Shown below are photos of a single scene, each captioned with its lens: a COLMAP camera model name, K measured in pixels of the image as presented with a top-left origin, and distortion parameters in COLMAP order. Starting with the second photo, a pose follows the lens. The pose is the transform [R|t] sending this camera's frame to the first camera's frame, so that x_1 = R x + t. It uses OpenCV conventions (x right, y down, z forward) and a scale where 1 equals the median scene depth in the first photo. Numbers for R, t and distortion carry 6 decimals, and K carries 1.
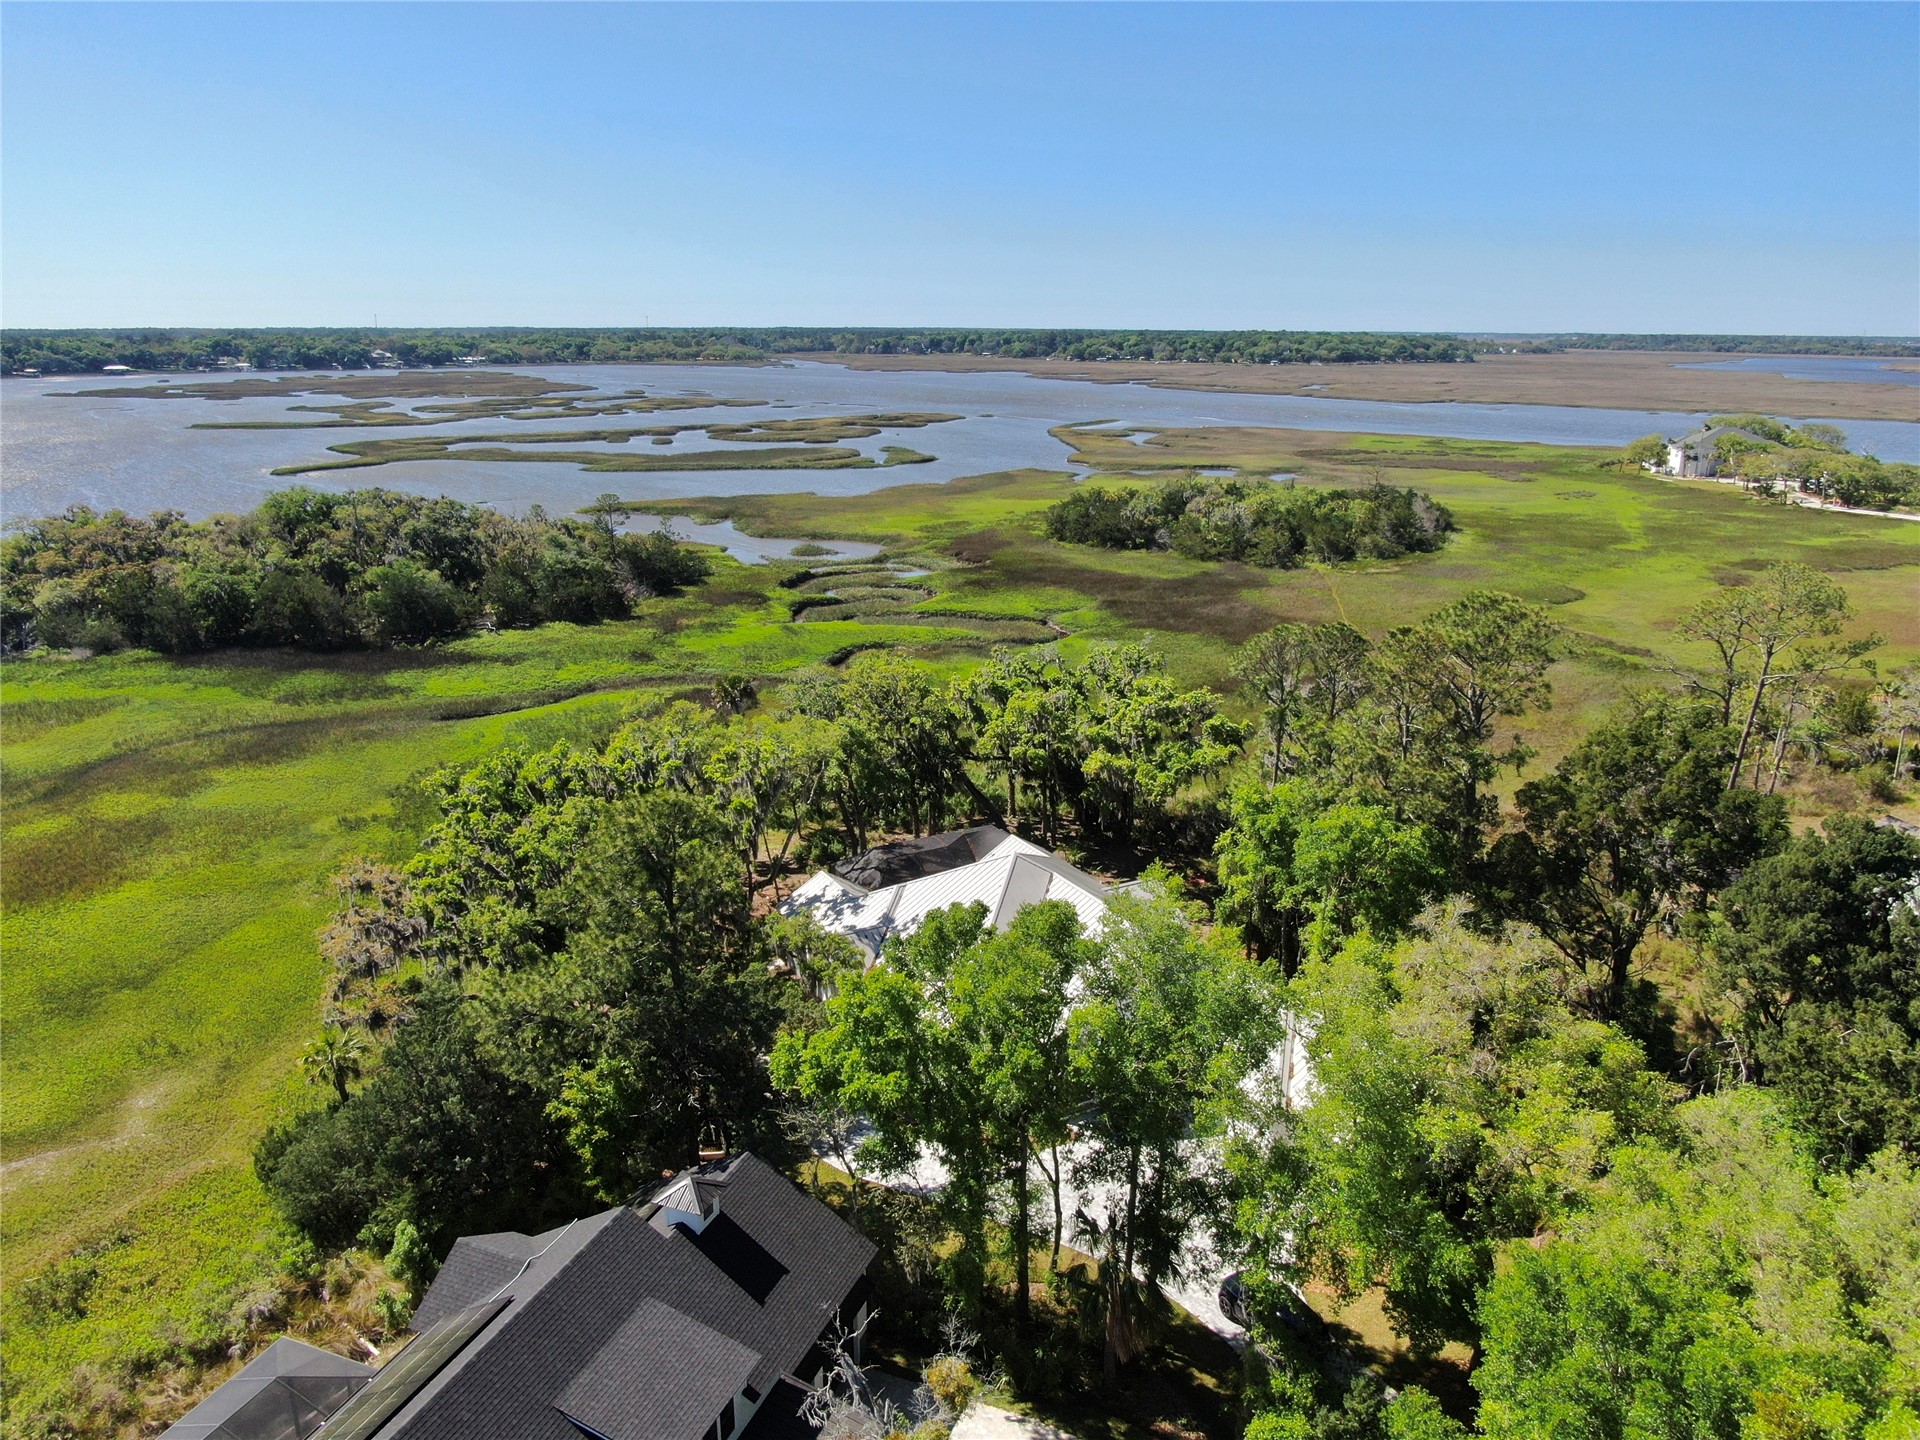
lens RADIAL K [[1407.0, 0, 952.6], [0, 1407.0, 726.0], [0, 0, 1]] dist [-0.026643, 0.007551]
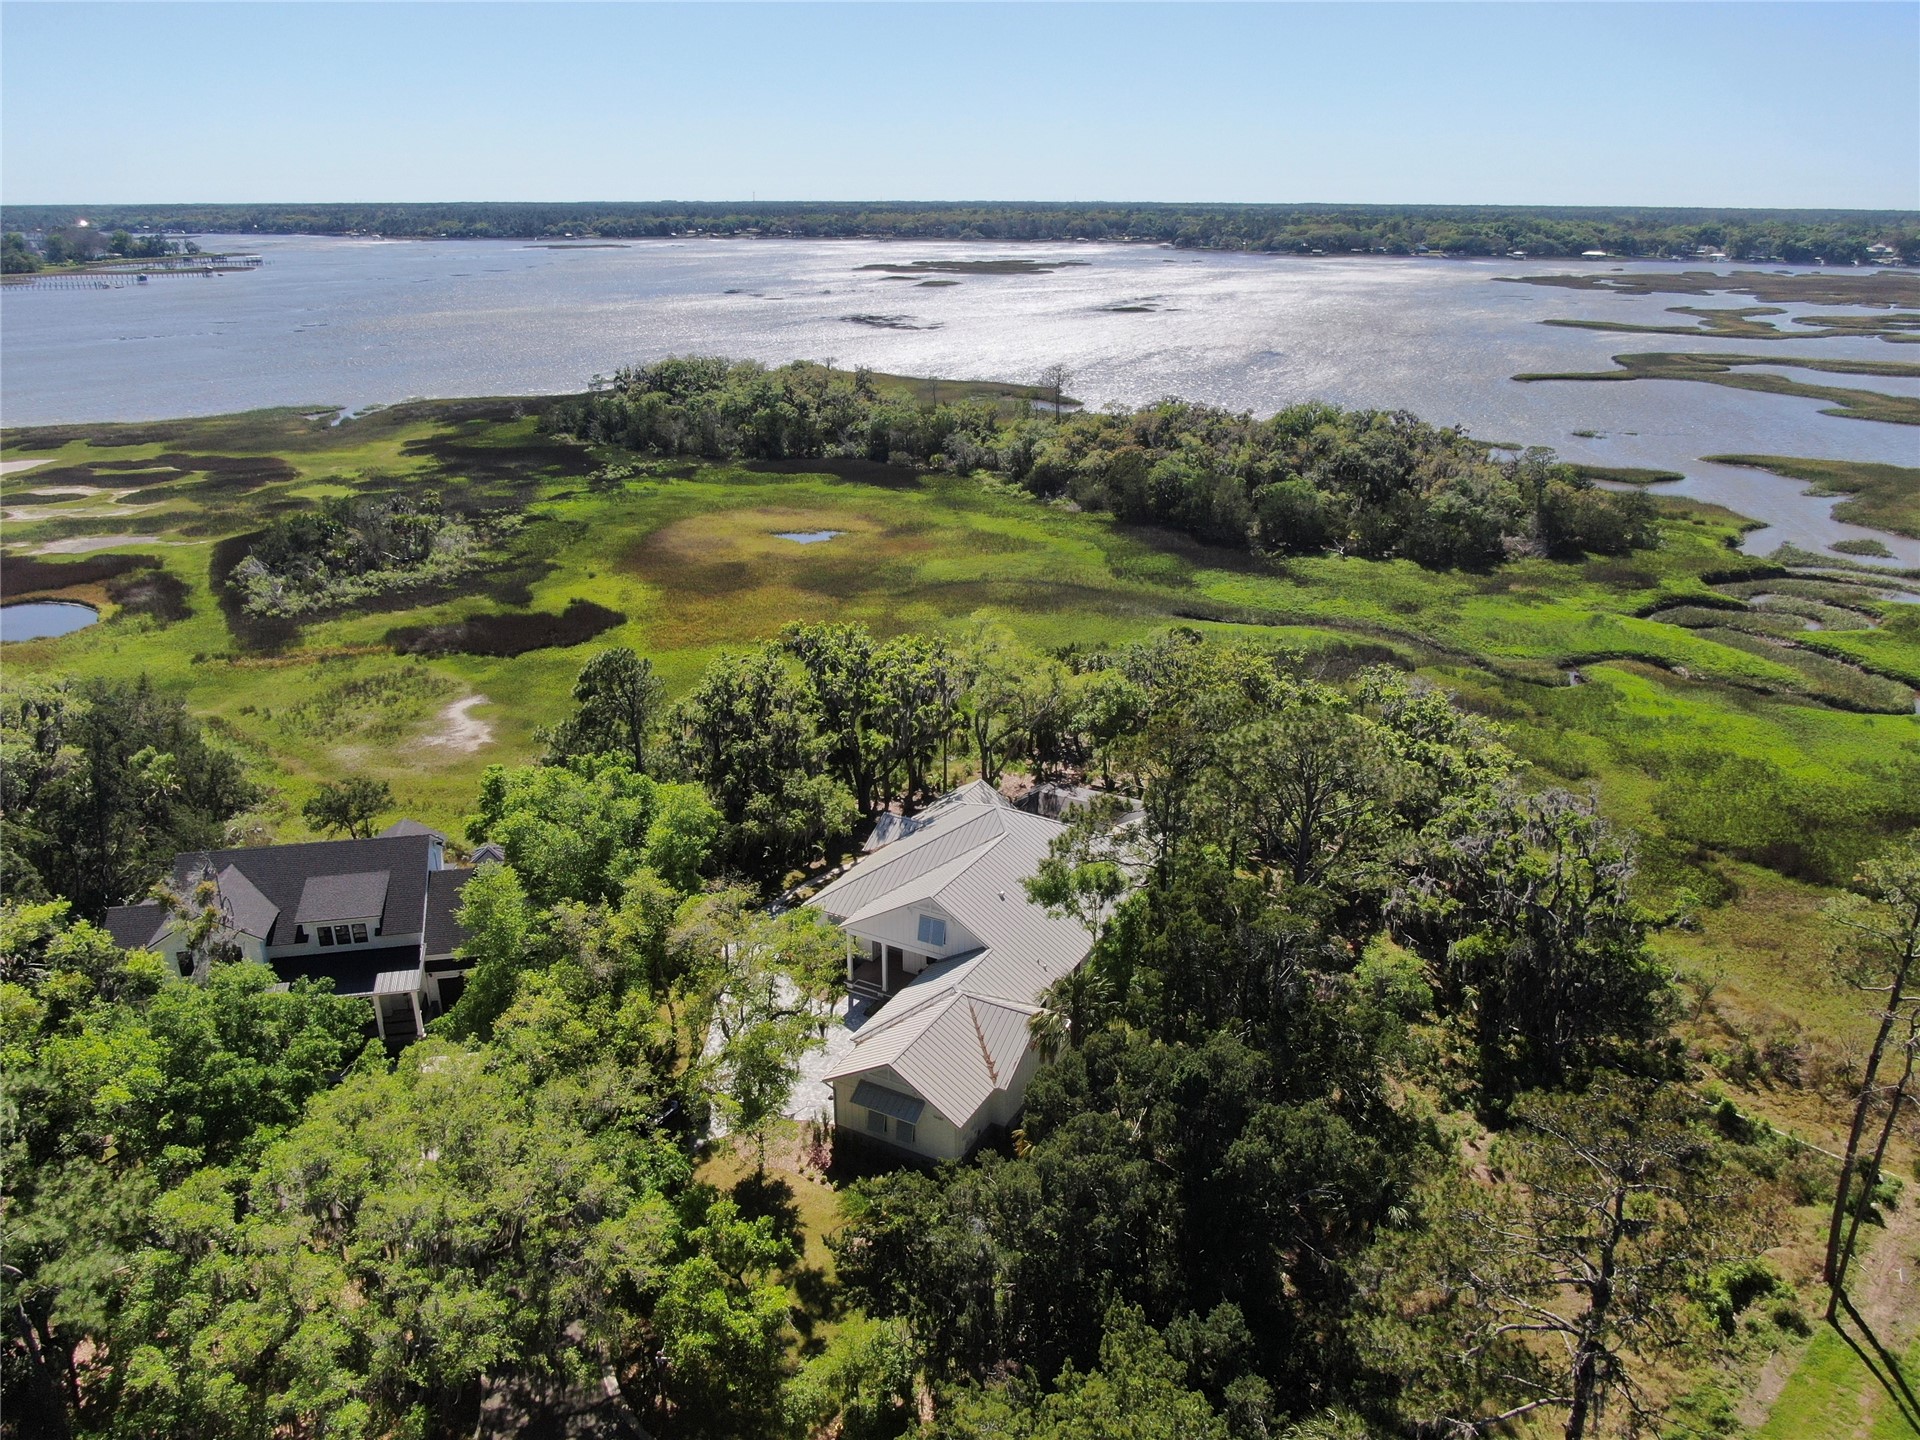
lens RADIAL K [[1407.0, 0, 952.6], [0, 1407.0, 726.0], [0, 0, 1]] dist [-0.026643, 0.007551]
pose [[0.528003, 0.299368, -0.794727, 0.188264], [-0.231692, 0.951087, 0.204335, -0.041089], [0.817026, 0.076242, 0.571538, 0.051769]]
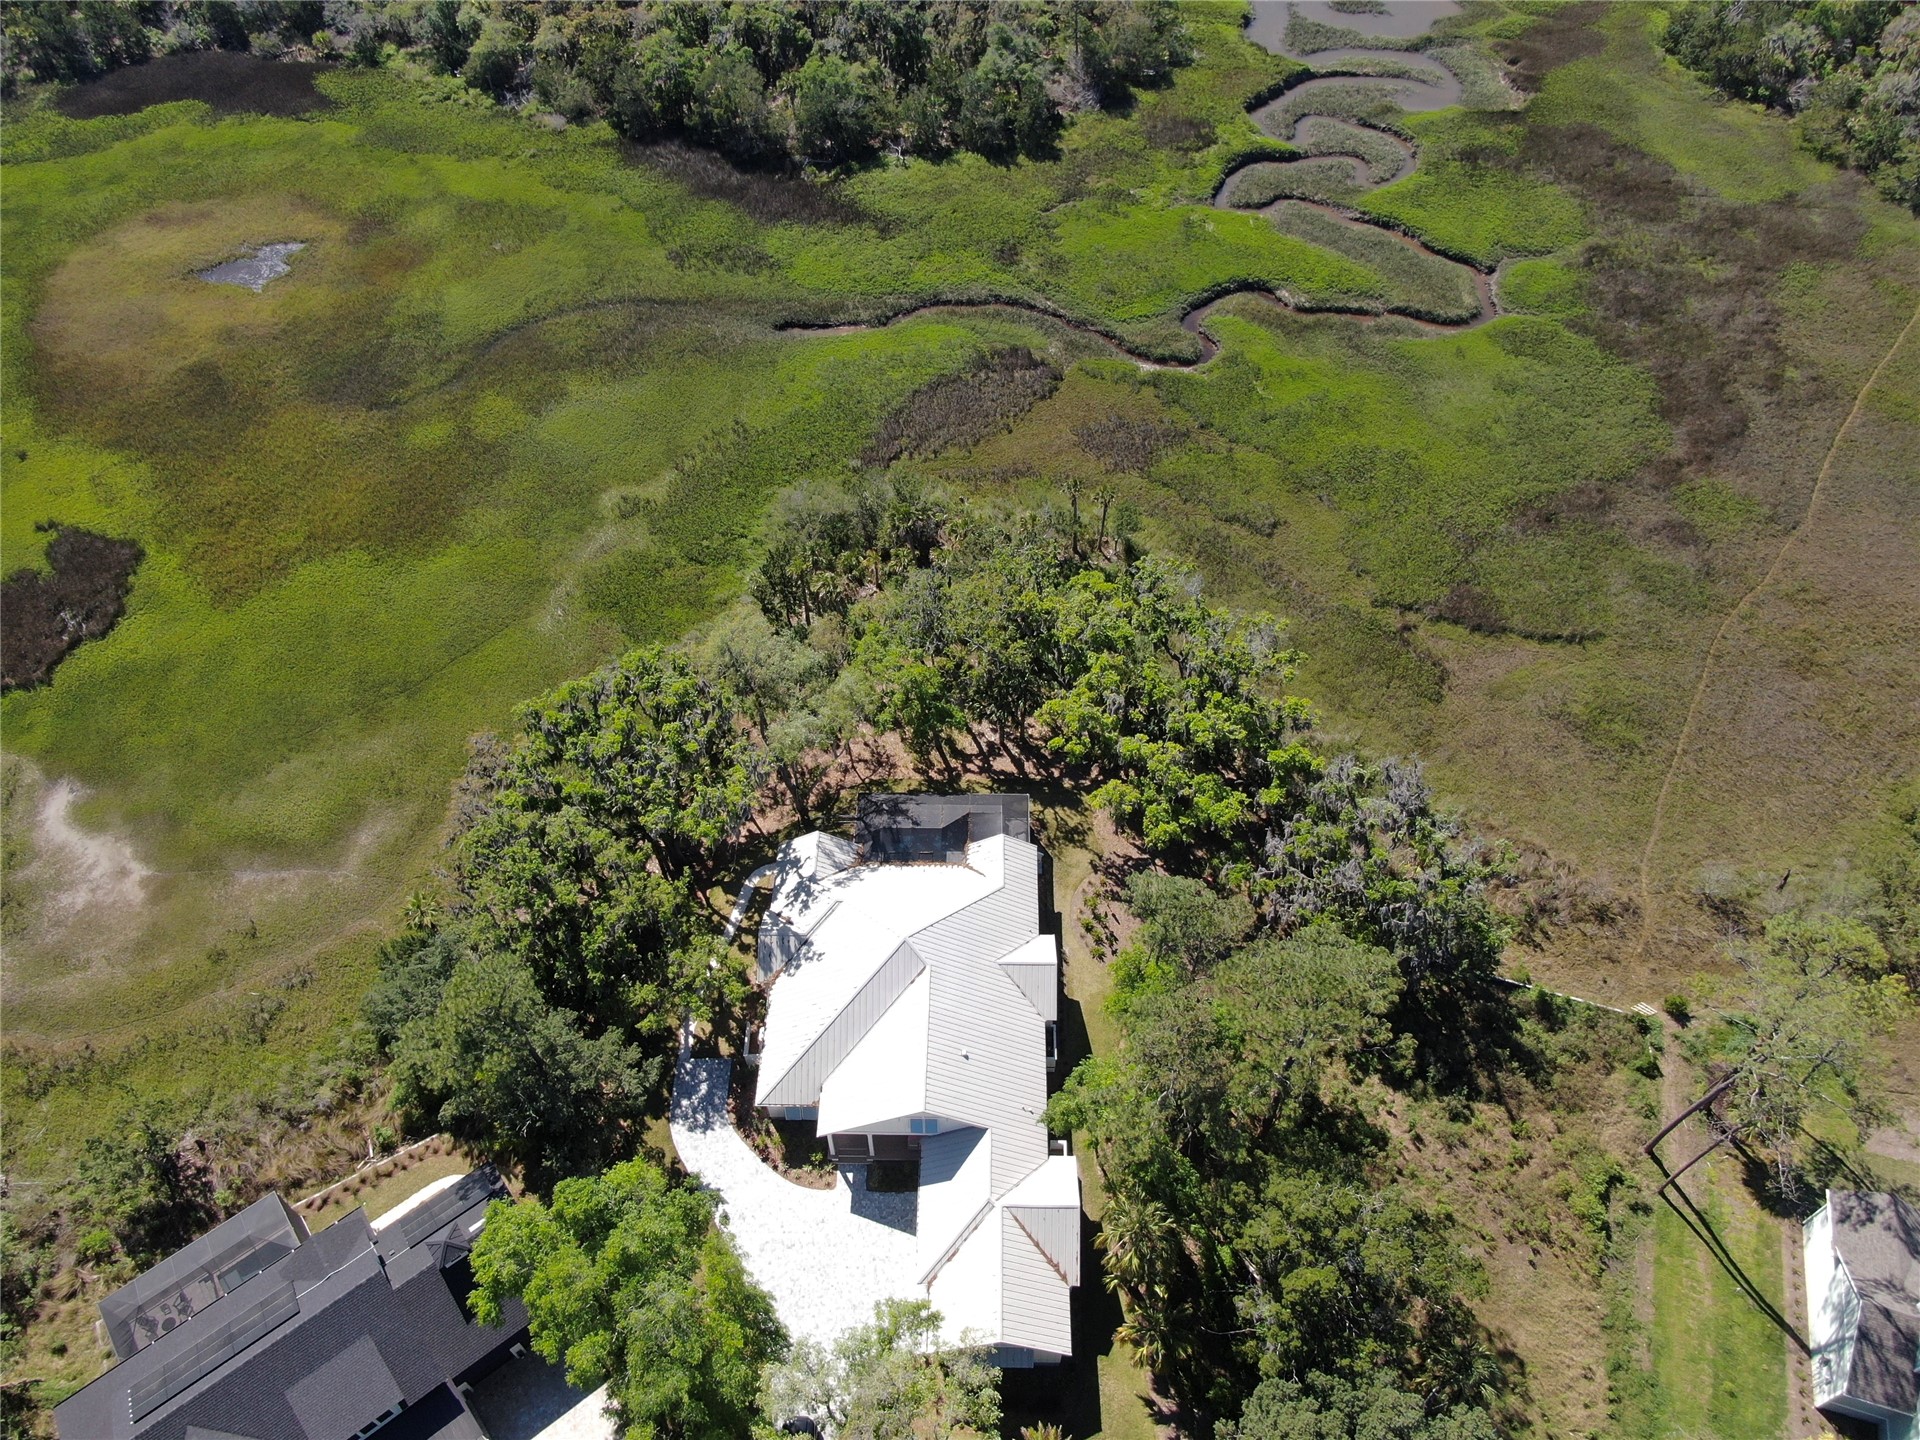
lens RADIAL K [[1407.0, 0, 952.6], [0, 1407.0, 726.0], [0, 0, 1]] dist [-0.026643, 0.007551]
pose [[0.864130, 0.389255, -0.318999, 0.076054], [-0.136720, 0.791585, 0.595567, -0.149483], [0.484342, -0.471034, 0.737251, 0.042183]]
